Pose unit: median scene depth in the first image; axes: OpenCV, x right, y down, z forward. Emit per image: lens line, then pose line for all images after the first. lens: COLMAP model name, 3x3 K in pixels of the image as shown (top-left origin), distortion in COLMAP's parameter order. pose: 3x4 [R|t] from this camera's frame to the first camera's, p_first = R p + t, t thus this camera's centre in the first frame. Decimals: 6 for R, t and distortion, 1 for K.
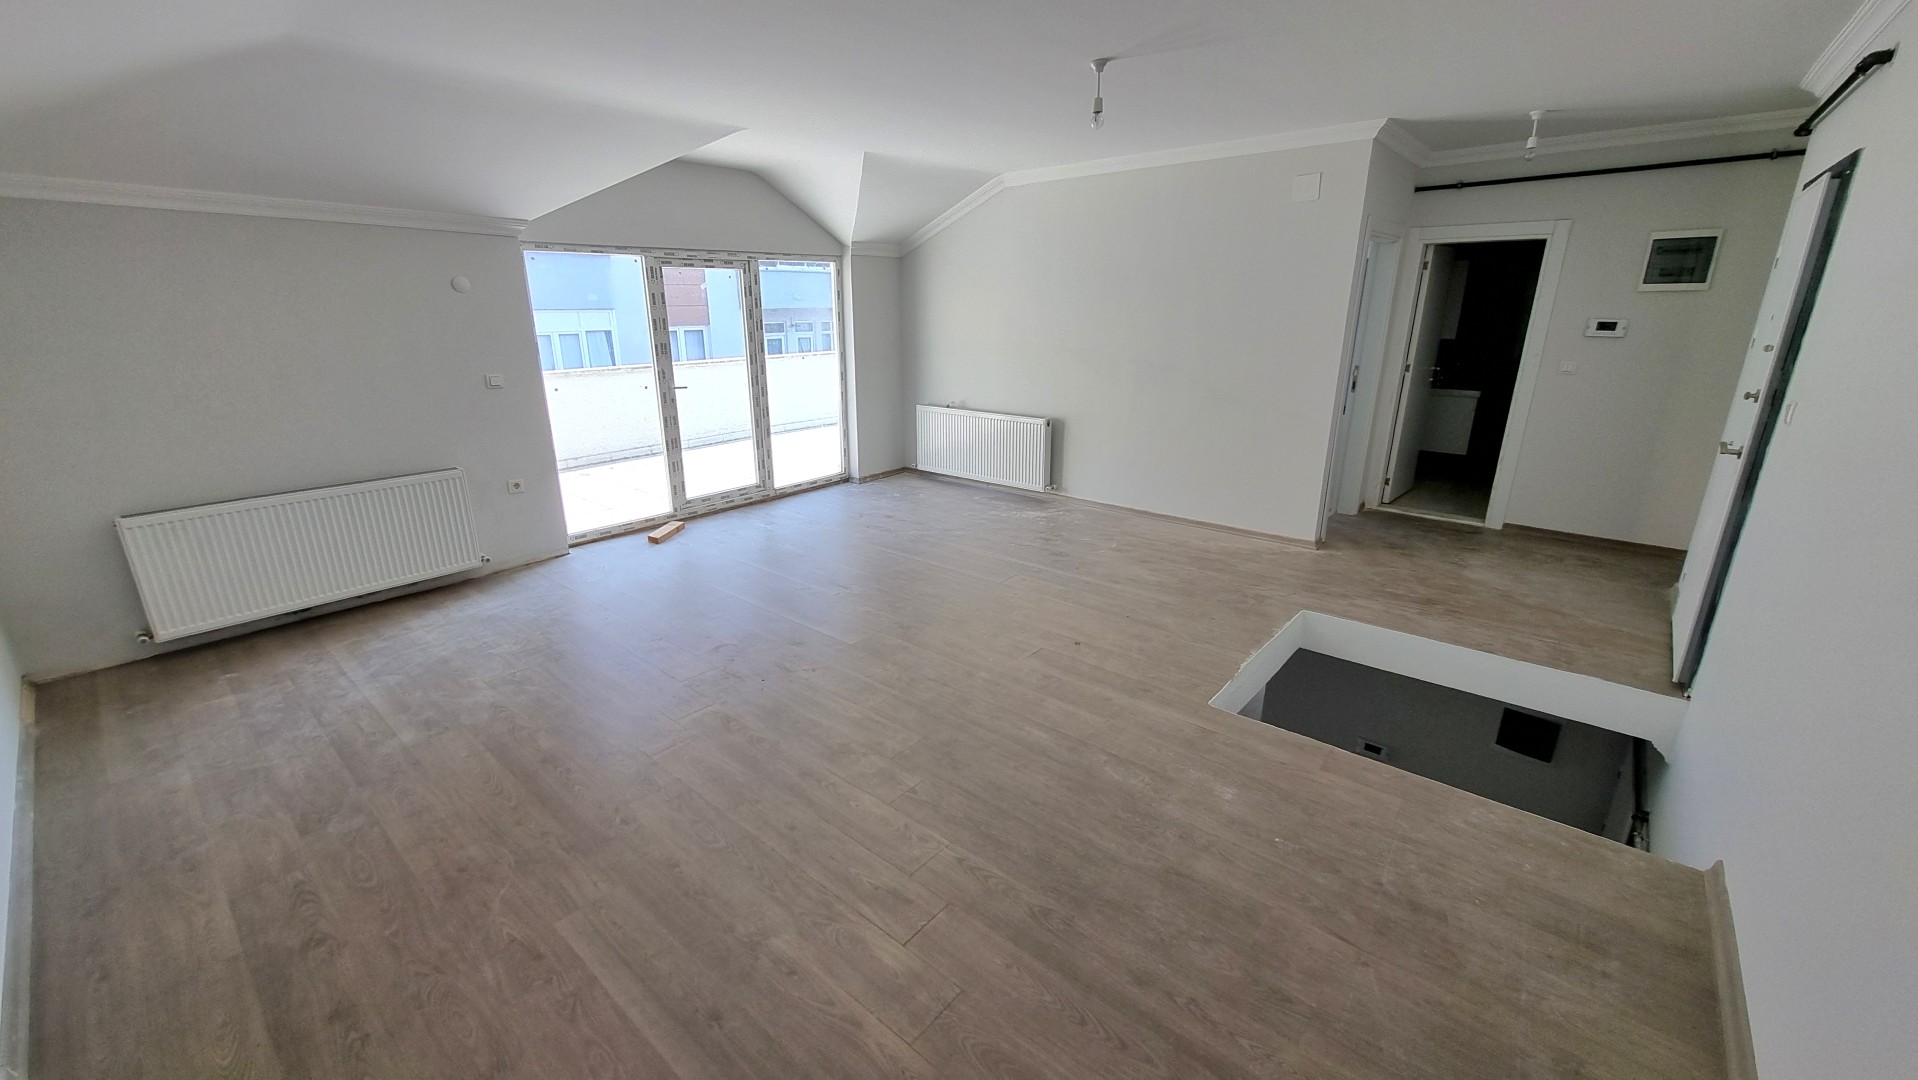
lens RADIAL K [[752.2, 0, 929.8], [0, 752.2, 528.6], [0, 0, 1]] dist [0.002494, -0.000247]
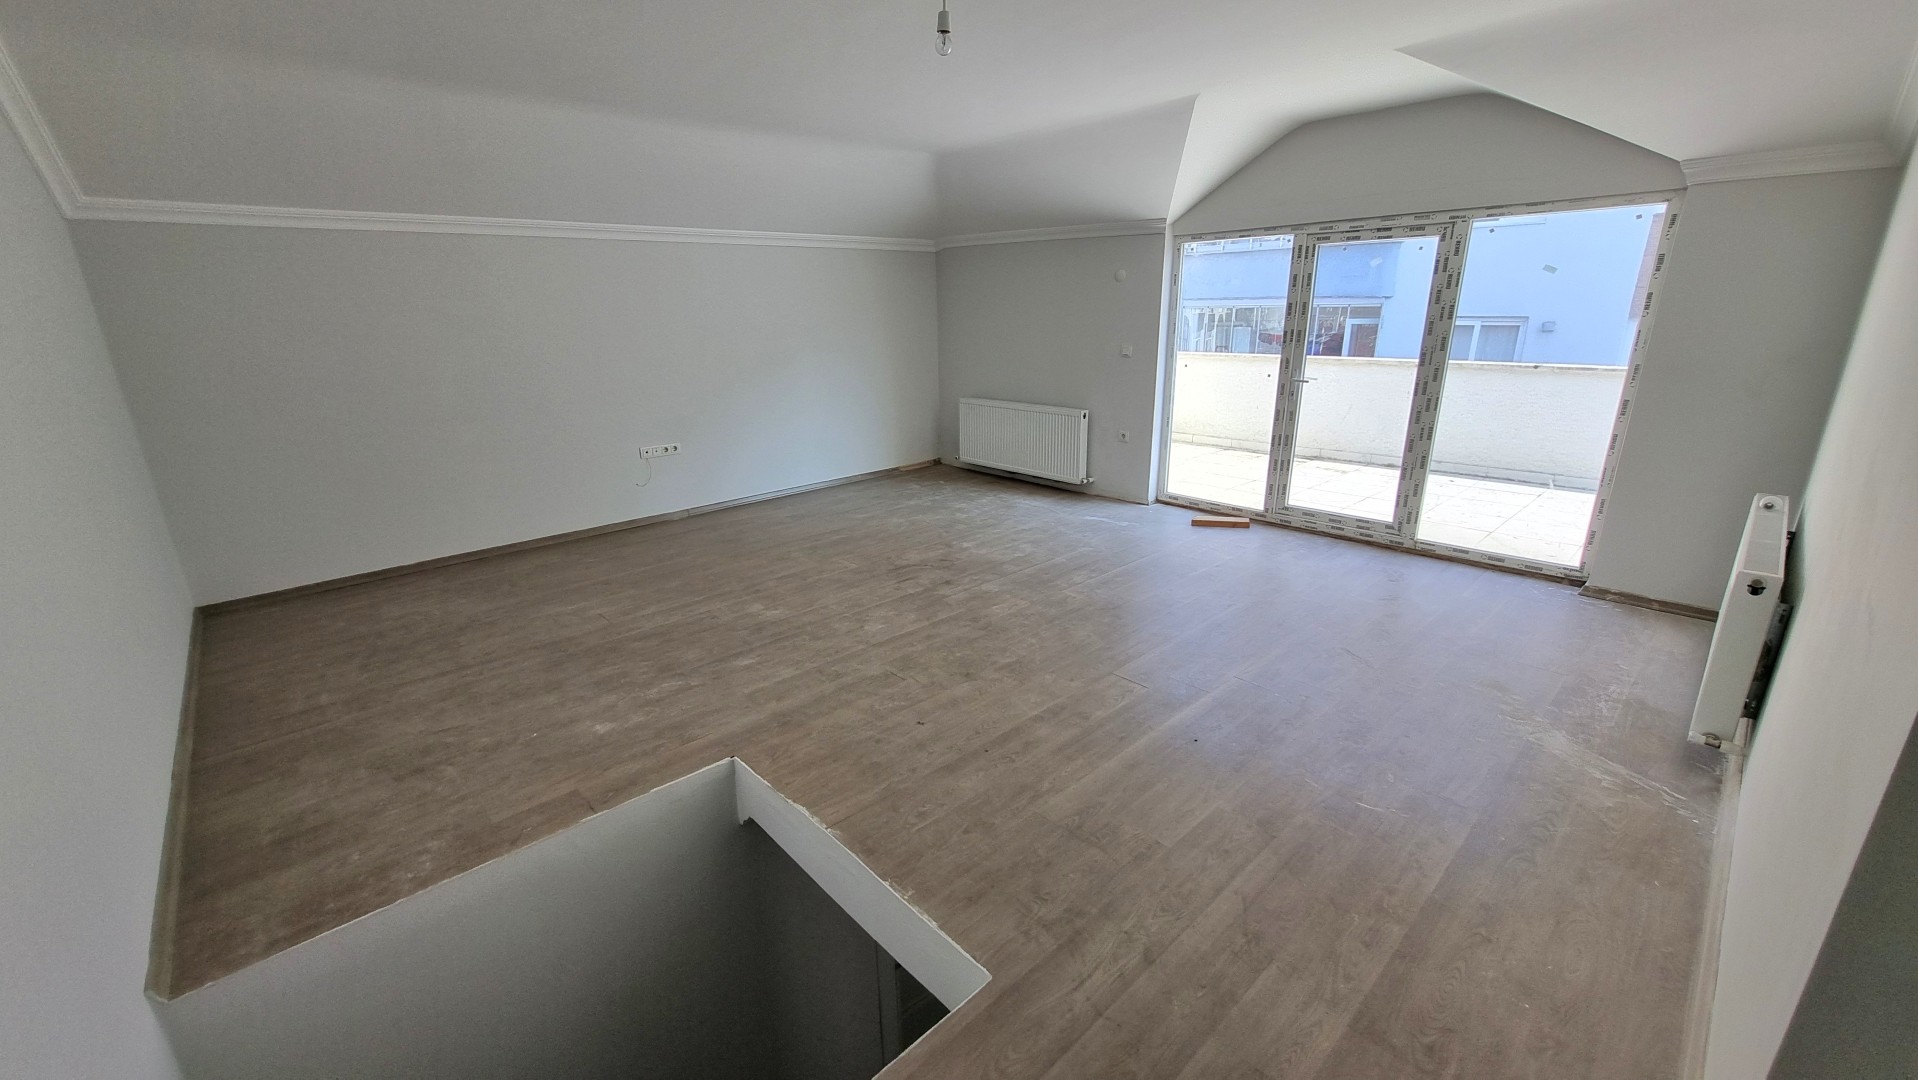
lens RADIAL K [[752.2, 0, 929.8], [0, 752.2, 528.6], [0, 0, 1]] dist [0.002494, -0.000247]
pose [[-0.117305, 0.292946, -0.948906, 0.672817], [-0.265966, 0.911331, 0.314225, -0.209069], [0.956819, 0.289237, -0.028990, 0.719279]]
